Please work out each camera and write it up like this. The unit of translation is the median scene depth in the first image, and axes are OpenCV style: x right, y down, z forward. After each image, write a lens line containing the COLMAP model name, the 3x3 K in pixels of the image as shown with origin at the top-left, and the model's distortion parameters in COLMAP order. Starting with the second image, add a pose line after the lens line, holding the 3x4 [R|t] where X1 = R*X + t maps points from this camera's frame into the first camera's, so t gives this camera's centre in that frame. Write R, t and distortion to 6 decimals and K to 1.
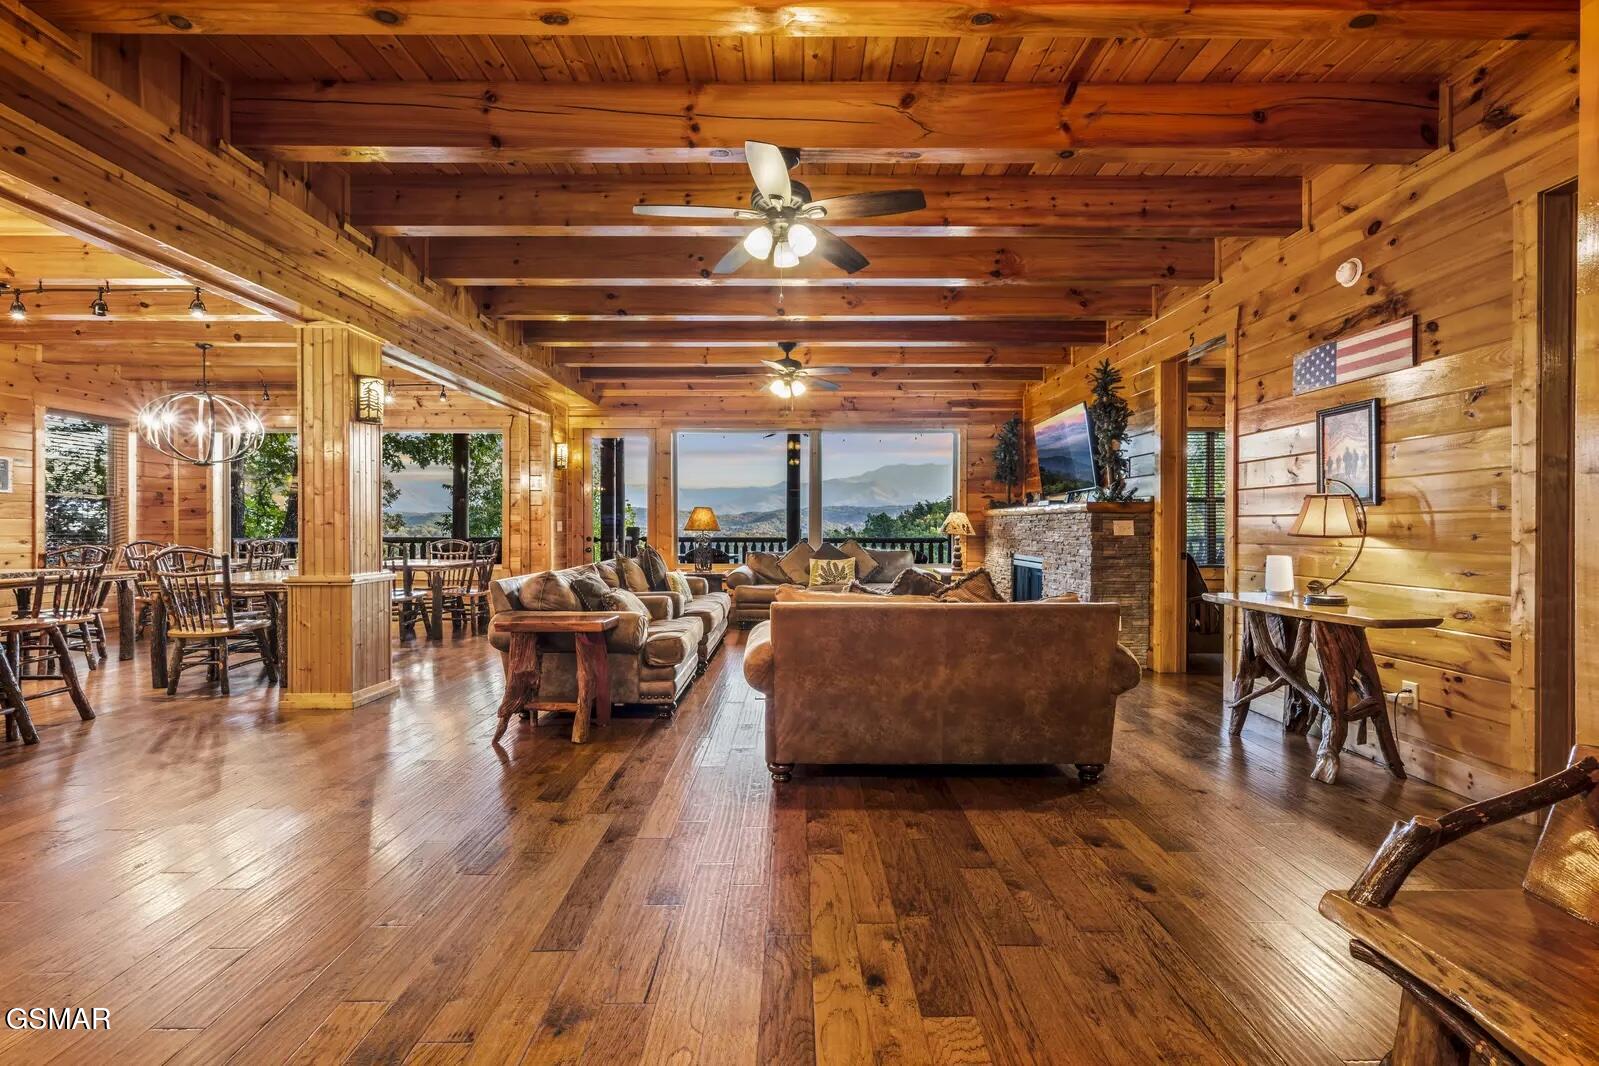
lens RADIAL K [[678.3, 0, 802.9], [0, 678.3, 529.3], [0, 0, 1]] dist [0.001262, -0.000006]
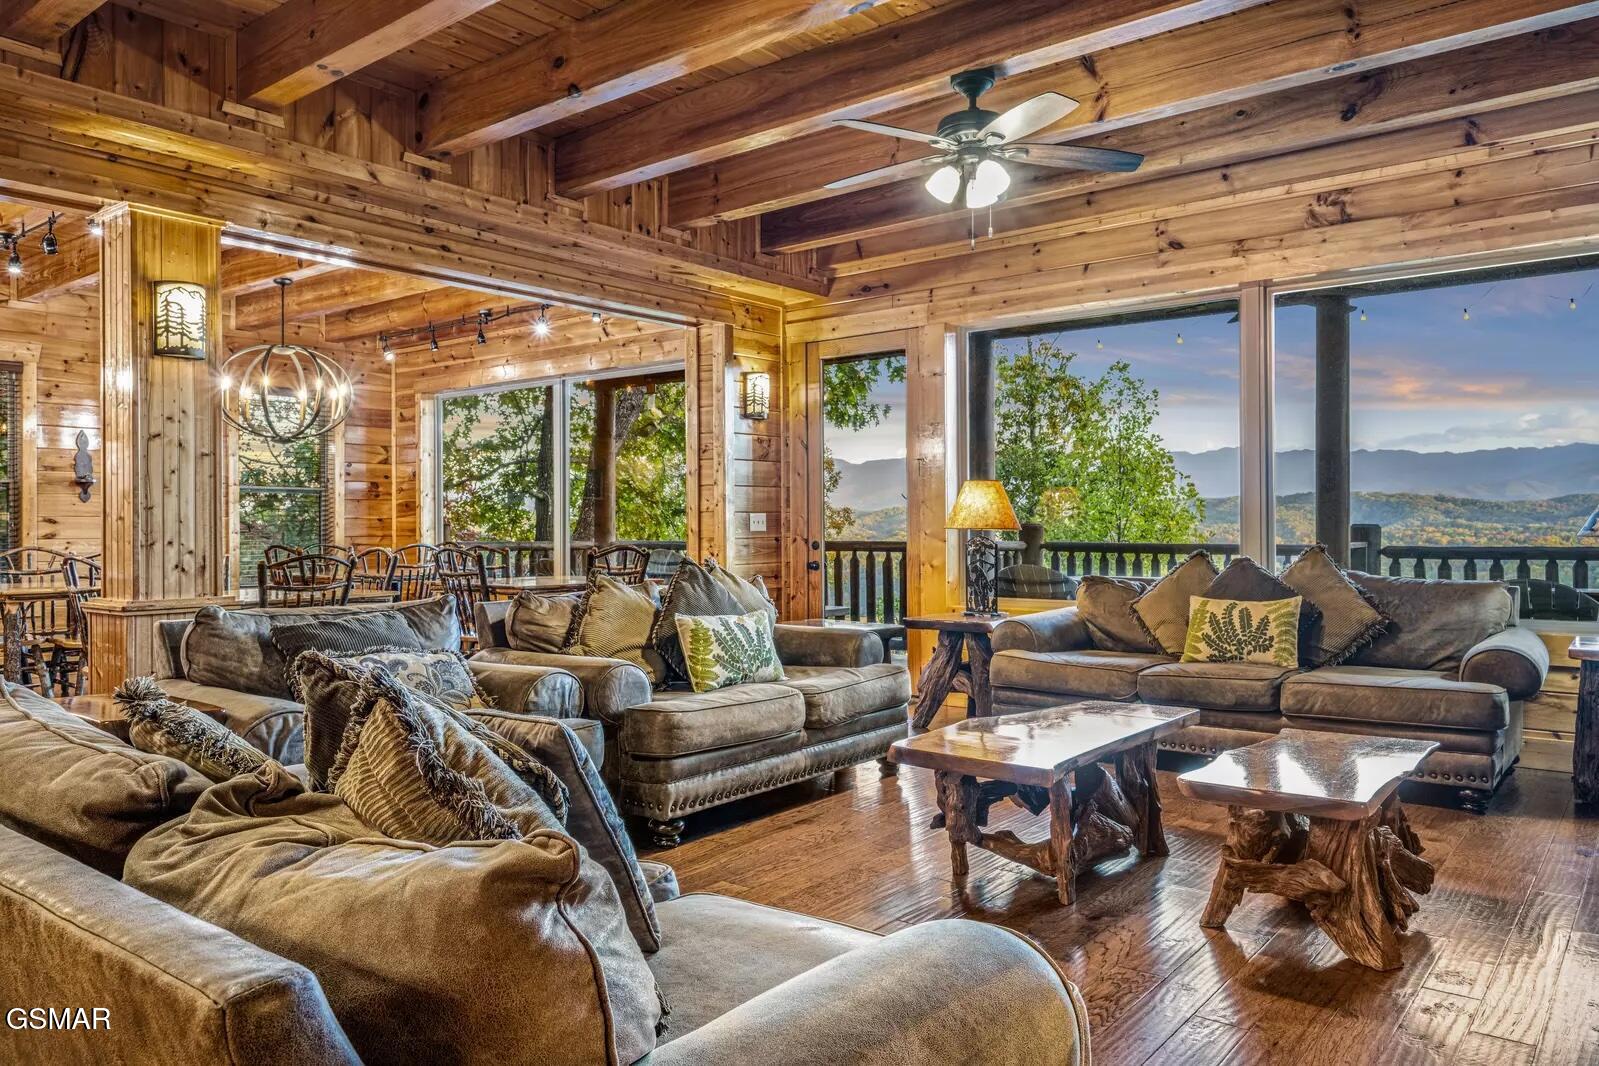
lens RADIAL K [[1126.8, 0, 796.3], [0, 1126.8, 533.4], [0, 0, 1]] dist [-0.003484, 0.001696]
pose [[0.775917, -0.000560, -0.630834, 0.253108], [0.002224, 0.999996, 0.001847, 0.003368], [0.630831, -0.002836, 0.775915, 0.305978]]
